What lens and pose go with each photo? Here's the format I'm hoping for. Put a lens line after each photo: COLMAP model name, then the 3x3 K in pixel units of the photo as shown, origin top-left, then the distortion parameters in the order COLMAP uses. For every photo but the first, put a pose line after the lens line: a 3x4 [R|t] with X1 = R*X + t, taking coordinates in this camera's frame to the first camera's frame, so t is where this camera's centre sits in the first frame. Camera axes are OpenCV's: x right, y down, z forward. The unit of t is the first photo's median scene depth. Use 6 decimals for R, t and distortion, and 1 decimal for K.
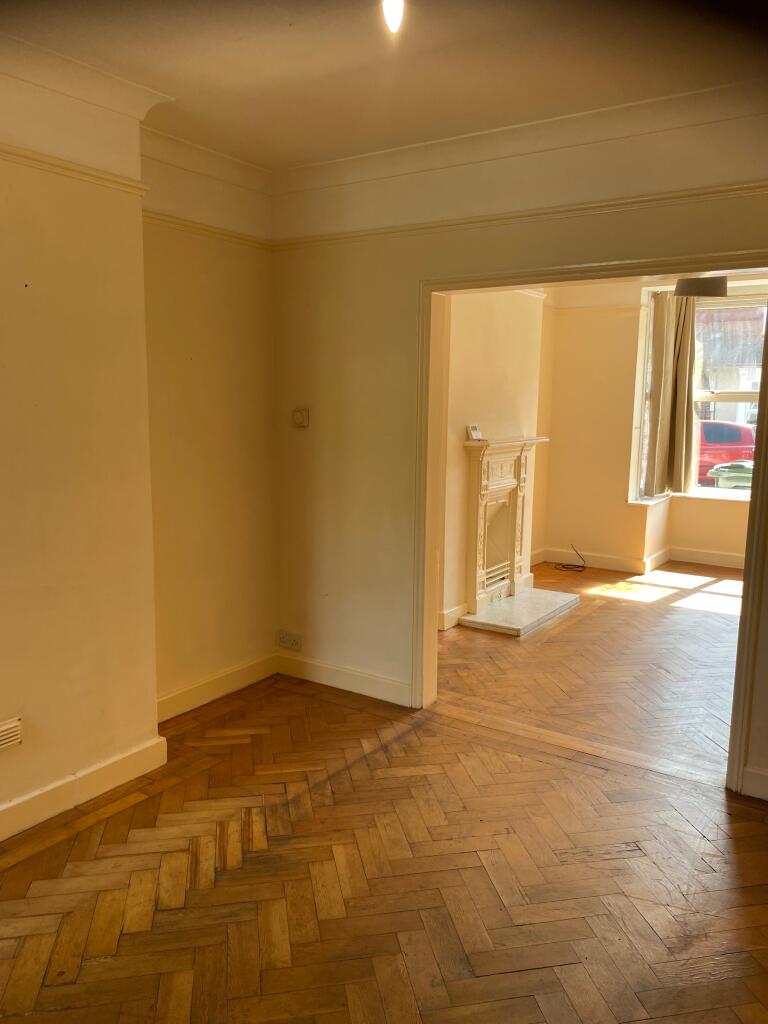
lens RADIAL K [[785.1, 0, 391.0], [0, 785.1, 515.3], [0, 0, 1]] dist [0.090567, -0.131398]
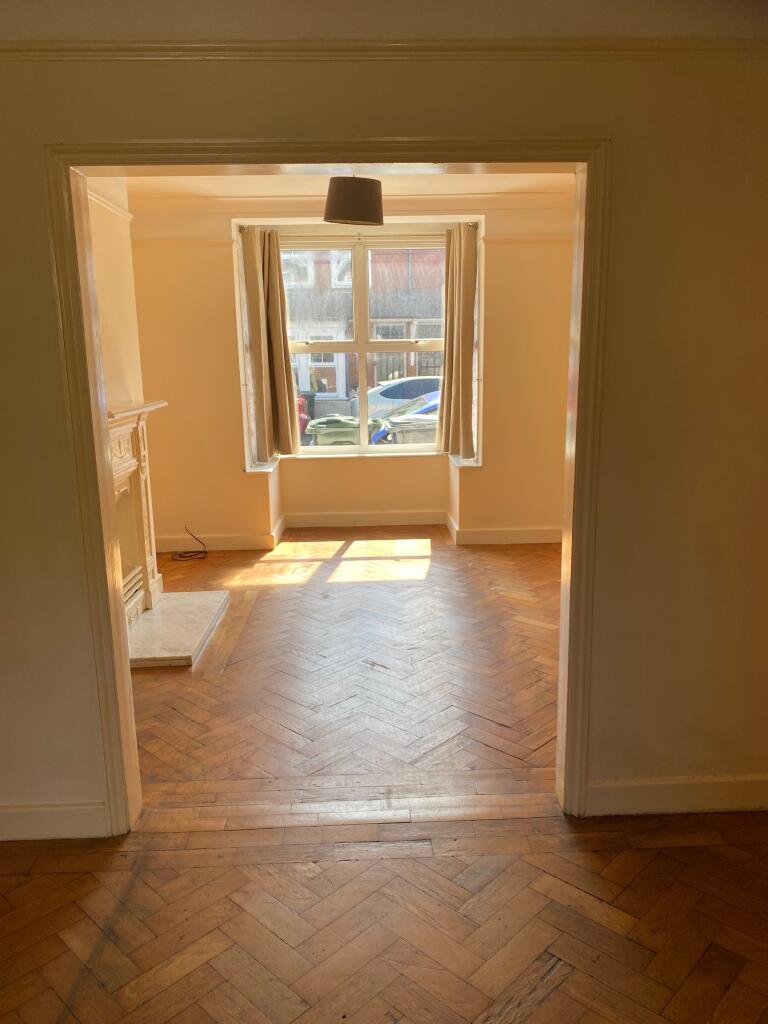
lens RADIAL K [[785.1, 0, 391.0], [0, 785.1, 515.3], [0, 0, 1]] dist [0.090567, -0.131398]
pose [[0.814208, -0.140798, 0.563241, -0.077825], [0.111844, 0.990015, 0.085803, -0.029241], [-0.569698, -0.006866, 0.821825, 0.228291]]
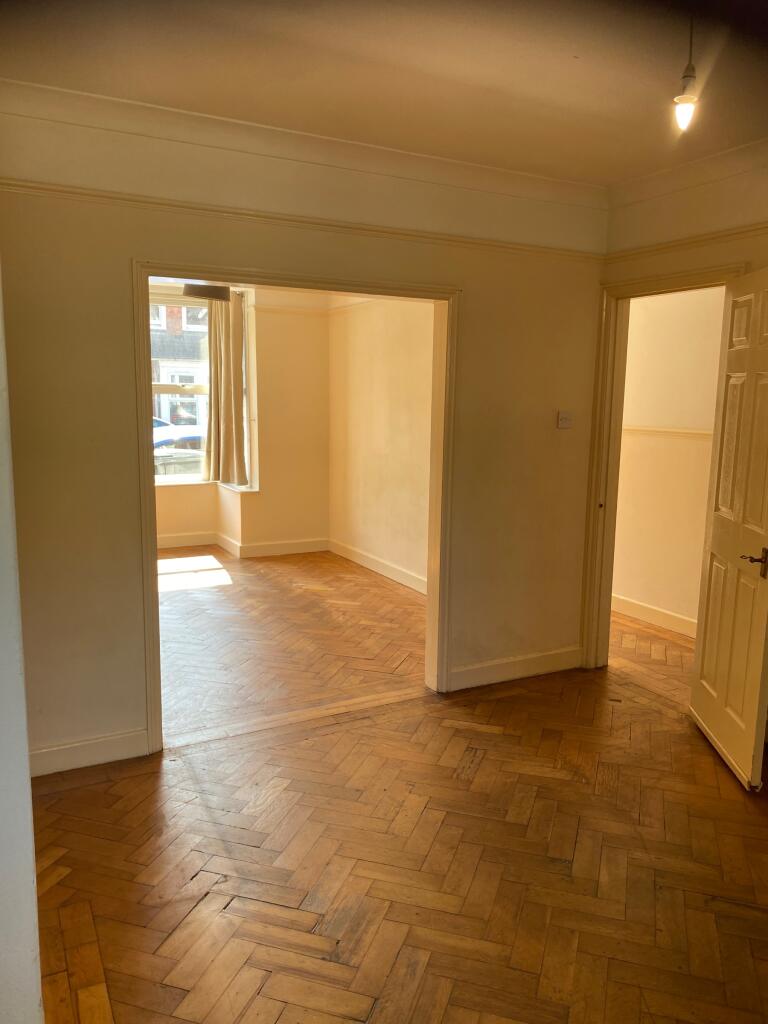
lens RADIAL K [[785.1, 0, 391.0], [0, 785.1, 515.3], [0, 0, 1]] dist [0.090567, -0.131398]
pose [[0.479839, -0.139715, 0.866161, -0.380638], [0.121535, 0.988306, 0.092089, -0.042828], [-0.868898, 0.061081, 0.491208, 0.216083]]
